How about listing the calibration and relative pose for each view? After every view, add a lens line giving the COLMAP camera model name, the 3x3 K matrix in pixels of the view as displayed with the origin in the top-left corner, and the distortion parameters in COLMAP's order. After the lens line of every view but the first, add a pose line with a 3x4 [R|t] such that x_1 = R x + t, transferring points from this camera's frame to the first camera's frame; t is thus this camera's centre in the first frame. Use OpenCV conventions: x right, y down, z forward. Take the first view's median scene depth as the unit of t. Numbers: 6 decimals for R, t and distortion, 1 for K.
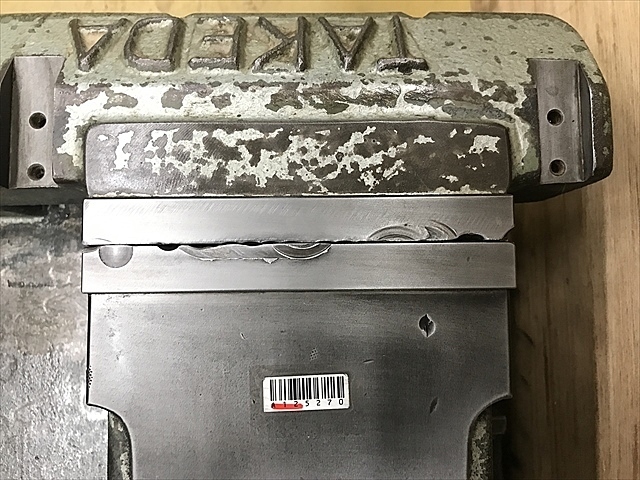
lens RADIAL K [[499.7, 0, 320.0], [0, 499.7, 240.0], [0, 0, 1]] dist [0.036559, -0.004332]
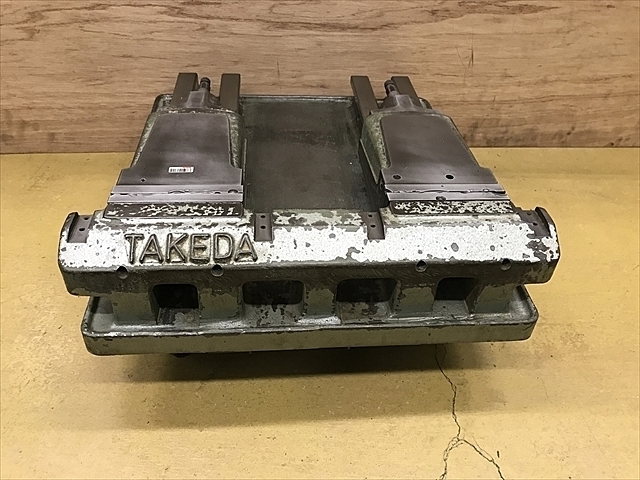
lens RADIAL K [[521.3, 0, 320.0], [0, 521.3, 240.0], [0, 0, 1]] dist [0.049156, -0.009916]
pose [[-0.994348, -0.004280, -0.106087, -0.607550], [-0.081511, -0.609497, 0.788587, -2.969600], [-0.068035, 0.792777, 0.605703, -0.920833]]
